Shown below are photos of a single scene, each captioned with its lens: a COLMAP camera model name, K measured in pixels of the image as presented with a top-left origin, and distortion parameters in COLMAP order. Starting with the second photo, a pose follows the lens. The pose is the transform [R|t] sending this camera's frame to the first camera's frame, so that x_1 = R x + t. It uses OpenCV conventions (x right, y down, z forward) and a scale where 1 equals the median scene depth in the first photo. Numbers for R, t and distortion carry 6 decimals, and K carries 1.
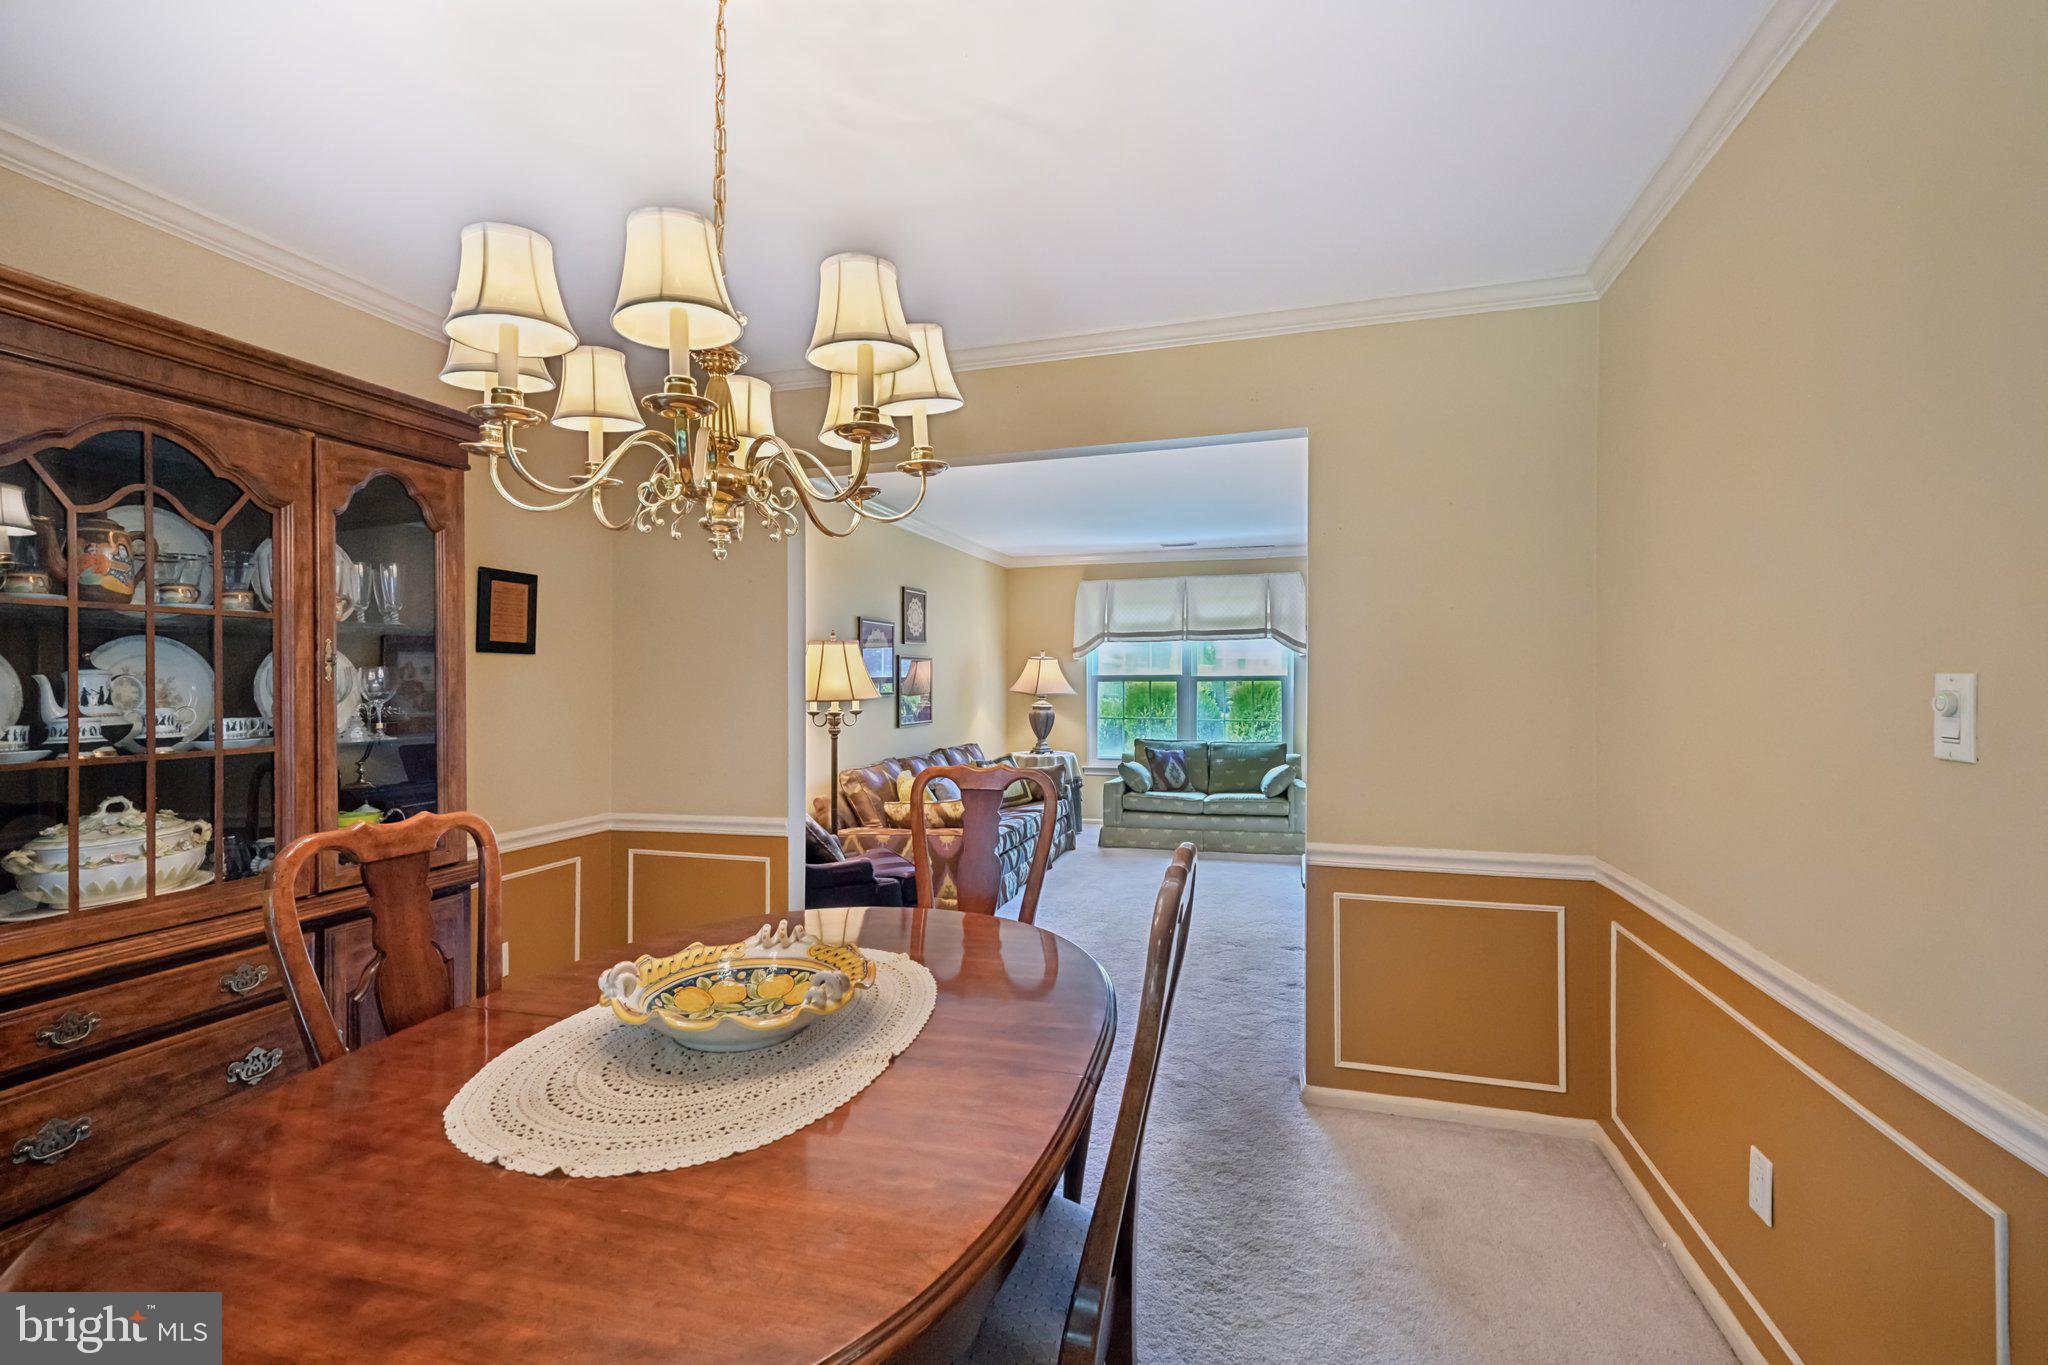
lens RADIAL K [[895.9, 0, 1020.9], [0, 895.9, 683.6], [0, 0, 1]] dist [-0.001681, -0.000305]
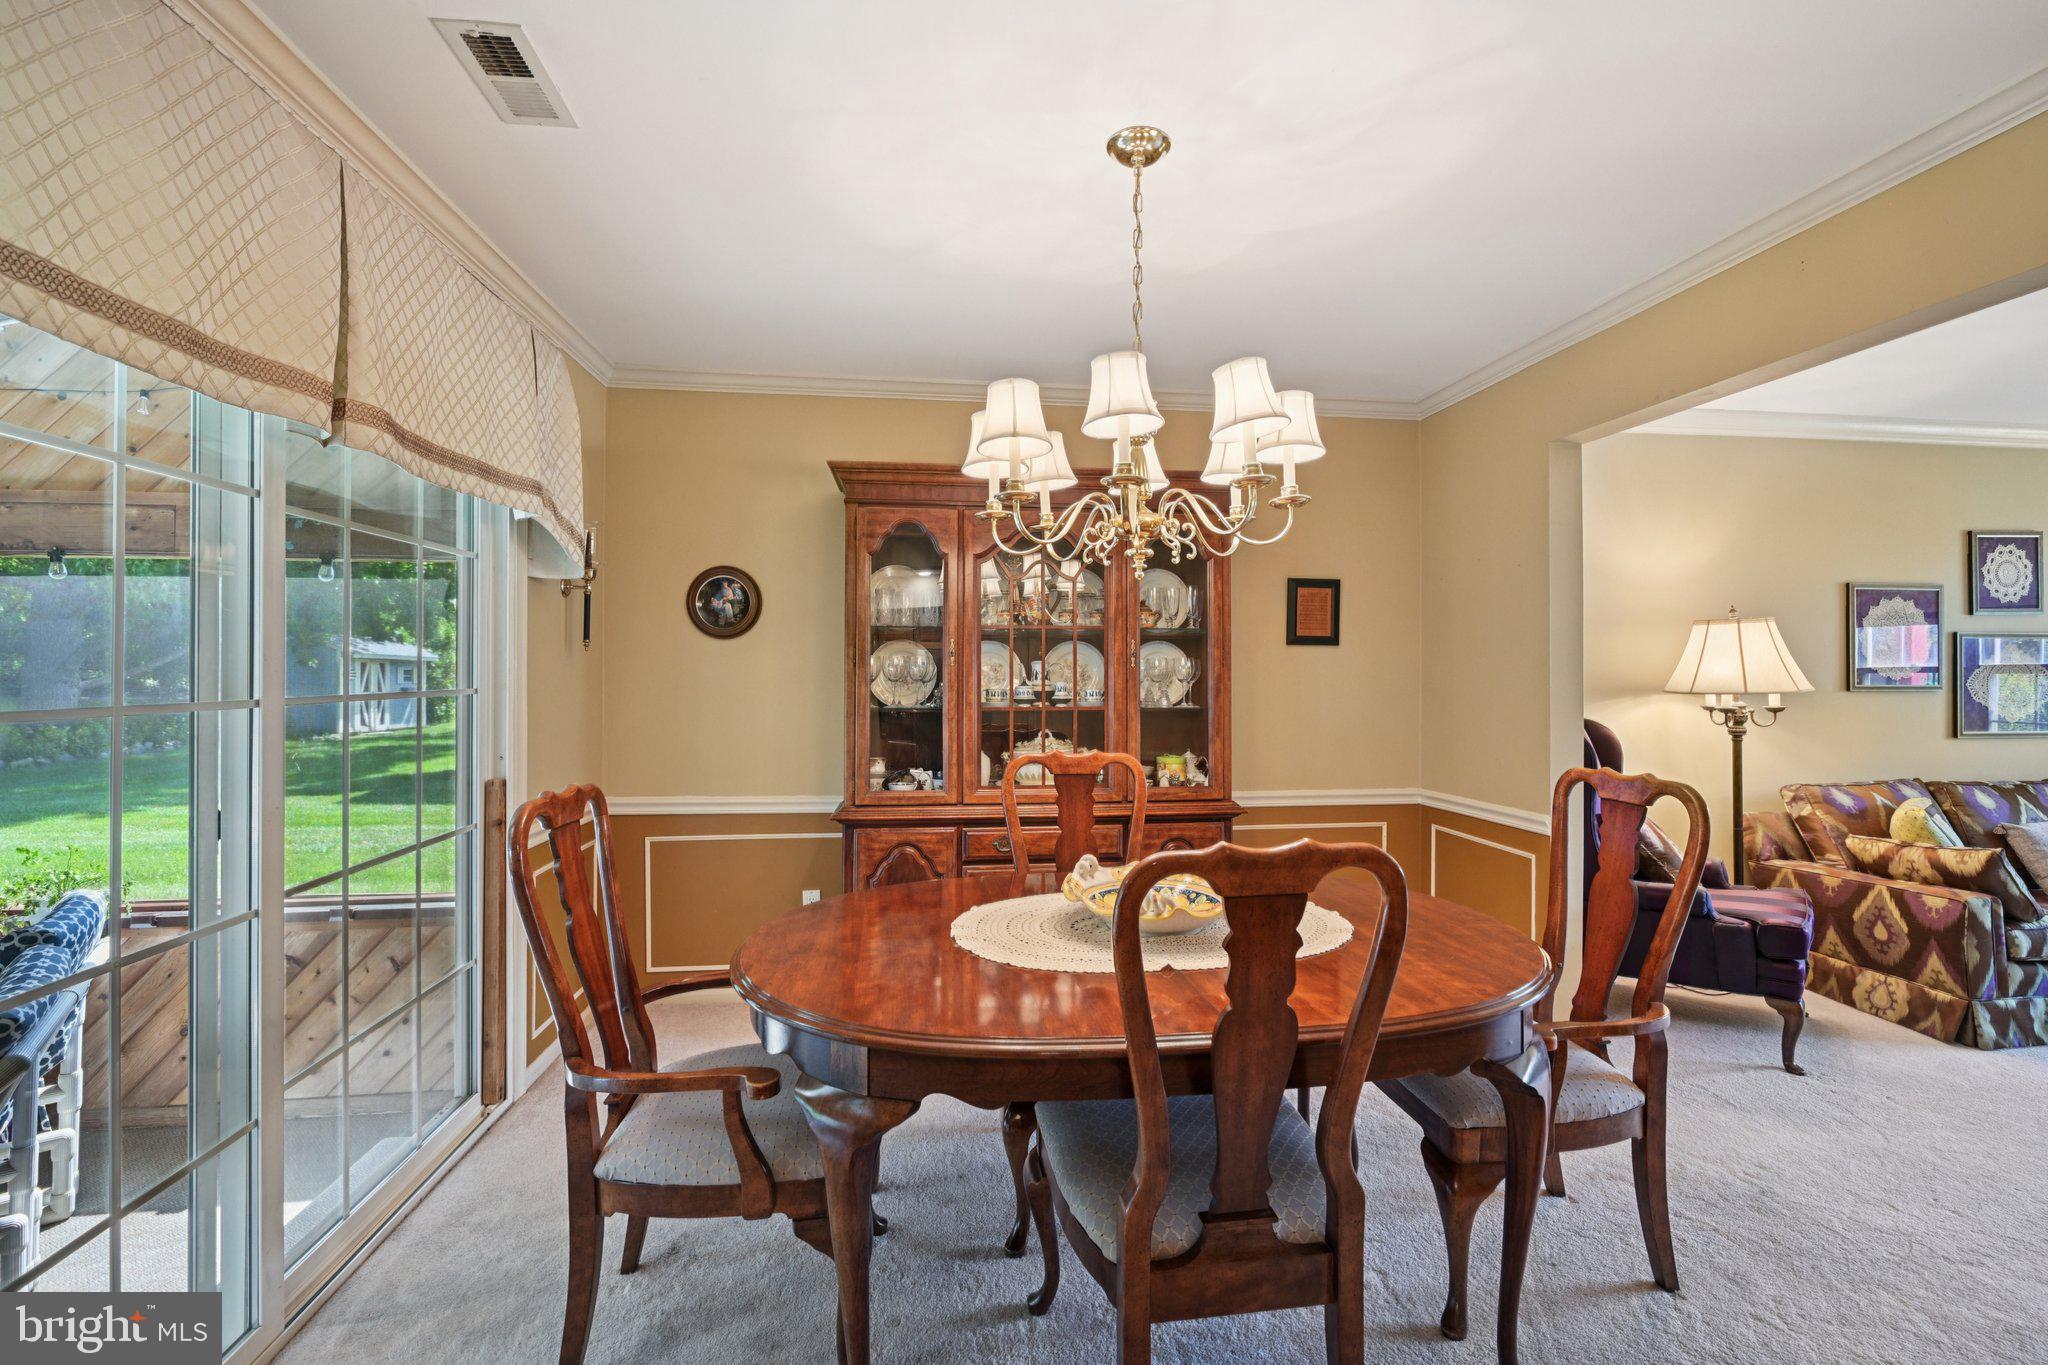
lens RADIAL K [[895.9, 0, 1020.9], [0, 895.9, 683.6], [0, 0, 1]] dist [-0.001681, -0.000305]
pose [[0.397260, 0.019787, -0.917493, 0.318818], [-0.006041, 0.999802, 0.018946, -0.001397], [0.917686, -0.001984, 0.397301, 0.106437]]
